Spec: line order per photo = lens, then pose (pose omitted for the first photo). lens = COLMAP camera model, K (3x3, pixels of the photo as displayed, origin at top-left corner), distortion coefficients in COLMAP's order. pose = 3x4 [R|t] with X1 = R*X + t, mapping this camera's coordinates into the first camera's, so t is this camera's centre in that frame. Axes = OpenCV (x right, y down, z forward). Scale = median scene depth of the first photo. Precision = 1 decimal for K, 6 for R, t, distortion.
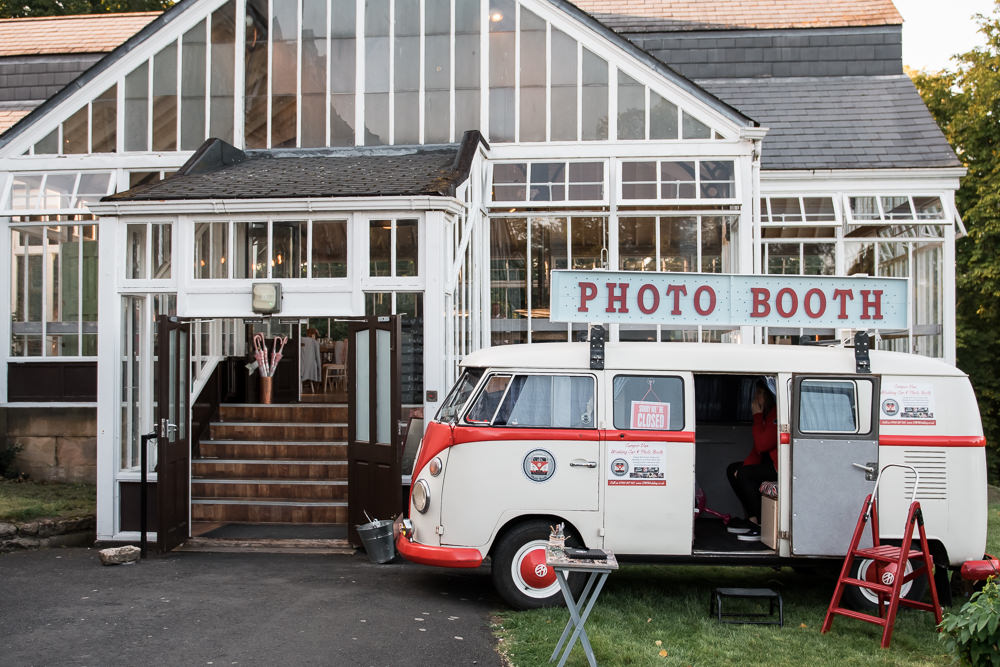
lens RADIAL K [[1153.1, 0, 491.1], [0, 1153.1, 329.7], [0, 0, 1]] dist [-0.031847, 0.000000]
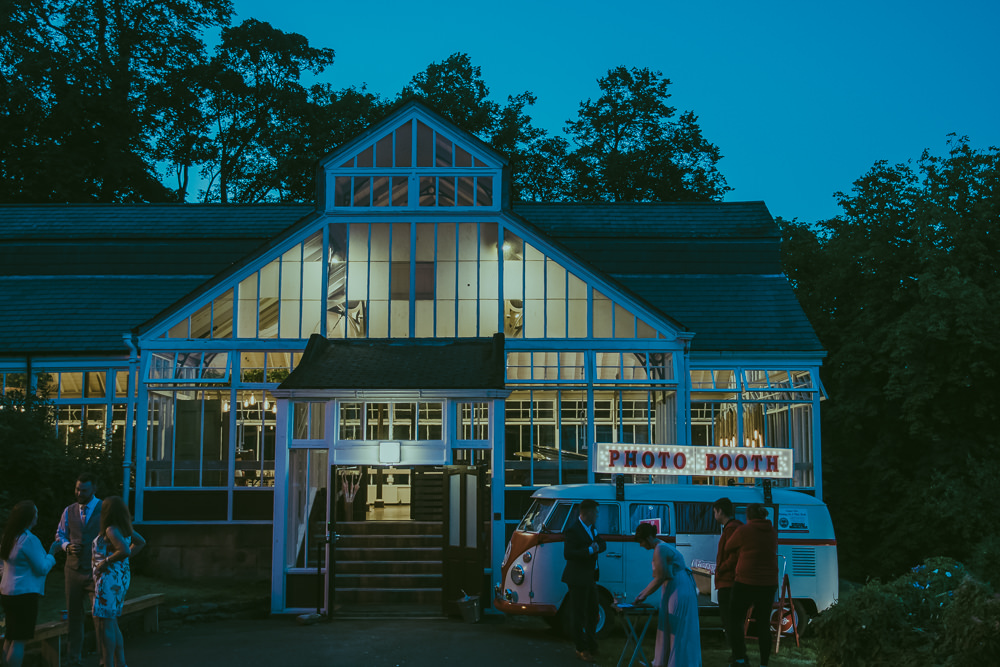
lens RADIAL K [[1153.1, 0, 496.8], [0, 1153.1, 334.8], [0, 0, 1]] dist [-0.031847, 0.000000]
pose [[0.994383, 0.014210, 0.104882, -0.152852], [-0.004042, 0.995322, -0.096534, -0.025640], [-0.105763, 0.095568, 0.989788, -0.398741]]
